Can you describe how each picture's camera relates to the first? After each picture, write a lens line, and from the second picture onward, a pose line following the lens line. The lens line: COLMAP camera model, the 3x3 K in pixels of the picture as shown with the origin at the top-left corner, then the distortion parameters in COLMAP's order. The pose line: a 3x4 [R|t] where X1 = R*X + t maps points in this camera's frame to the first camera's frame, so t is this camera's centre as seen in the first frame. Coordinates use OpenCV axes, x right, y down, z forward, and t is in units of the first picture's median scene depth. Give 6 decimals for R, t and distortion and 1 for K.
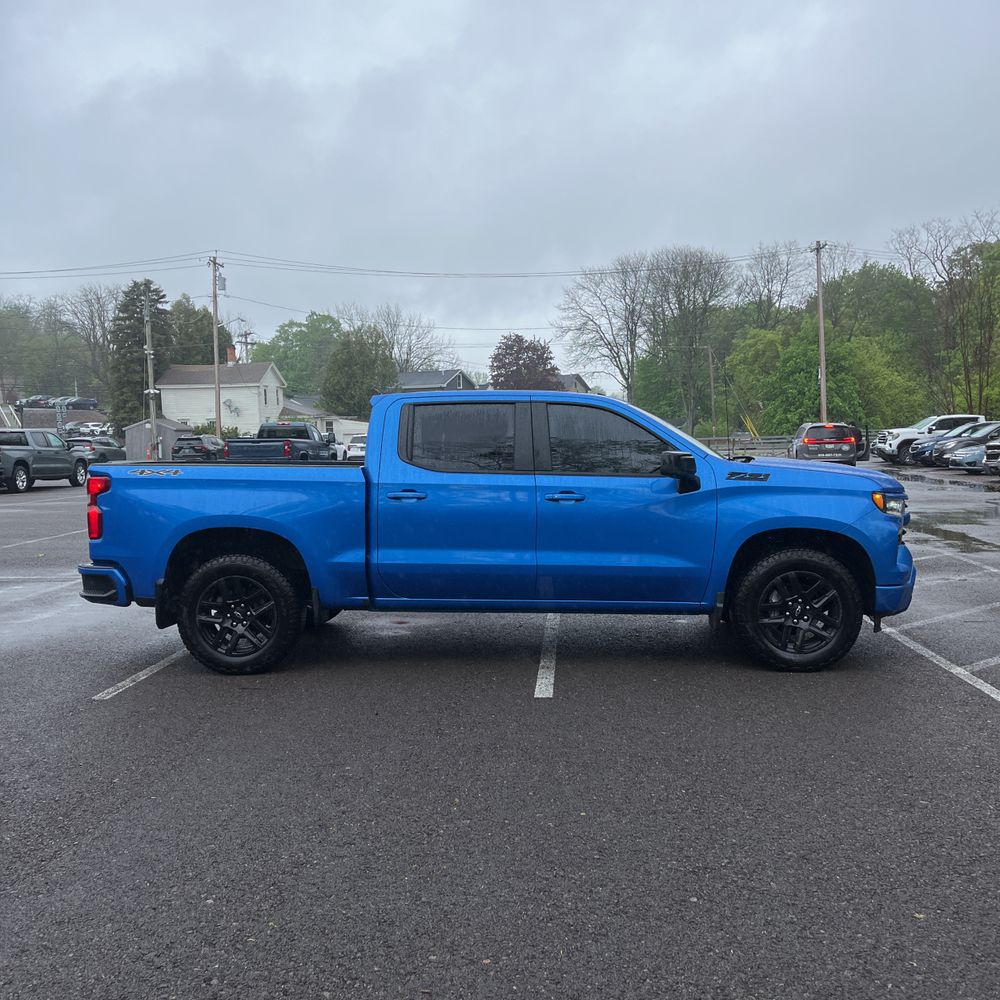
lens RADIAL K [[1009.9, 0, 507.0], [0, 1009.9, 499.4], [0, 0, 1]] dist [0.033624, 0.000000]
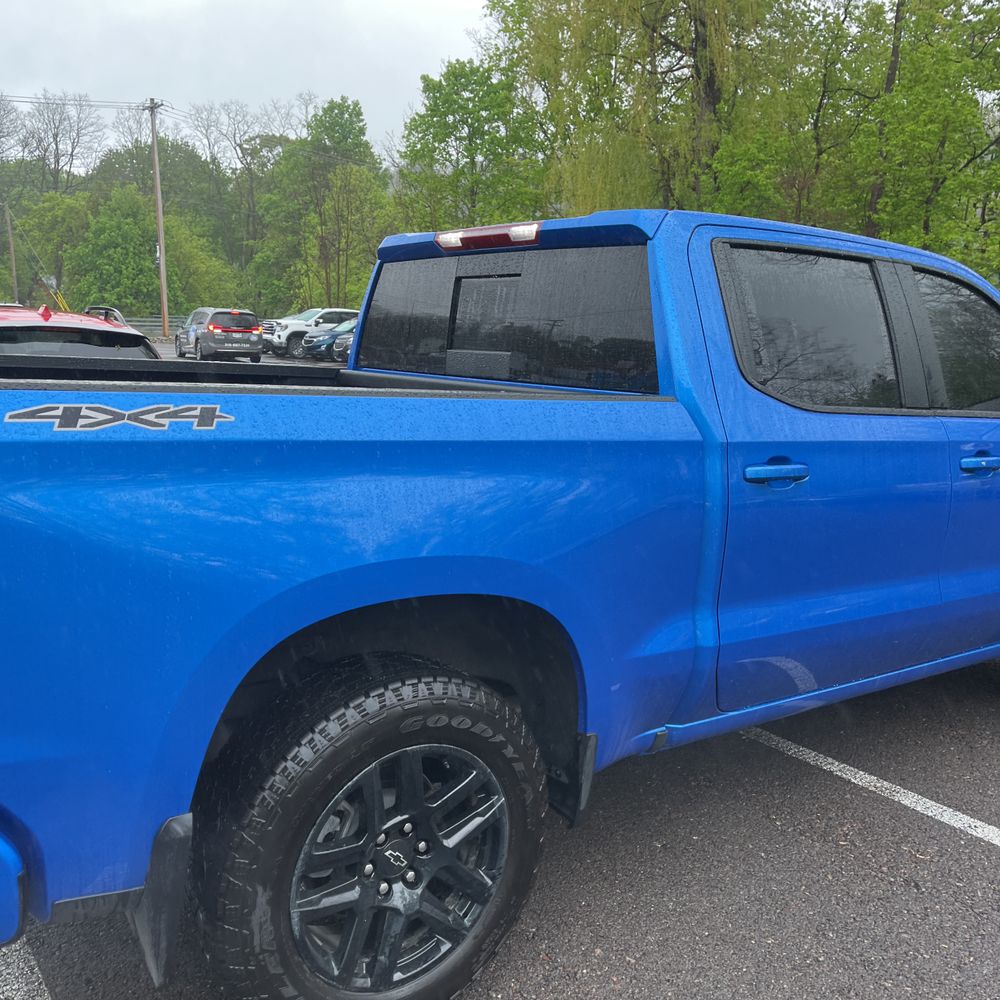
lens RADIAL K [[1009.9, 0, 490.4], [0, 1009.9, 517.1], [0, 0, 1]] dist [0.033624, 0.000000]
pose [[0.778098, -0.068730, 0.624372, -0.044759], [-0.012166, 0.992161, 0.124376, -0.003552], [-0.628025, -0.104373, 0.771162, 0.076080]]
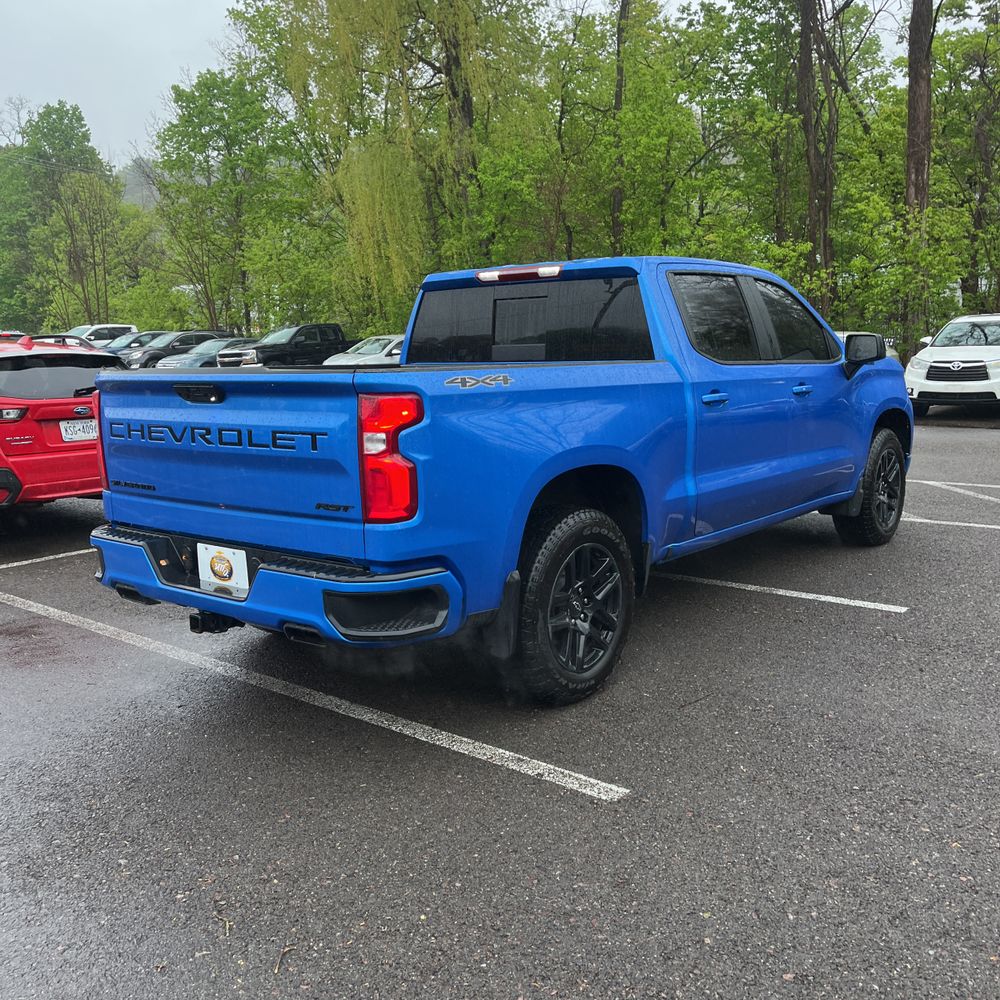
lens RADIAL K [[1009.9, 0, 501.5], [0, 1009.9, 521.4], [0, 0, 1]] dist [0.033624, 0.000000]
pose [[0.595807, -0.147994, 0.789375, -0.079724], [0.065442, 0.988553, 0.135943, -0.002593], [-0.800457, -0.029337, 0.598671, 0.068200]]
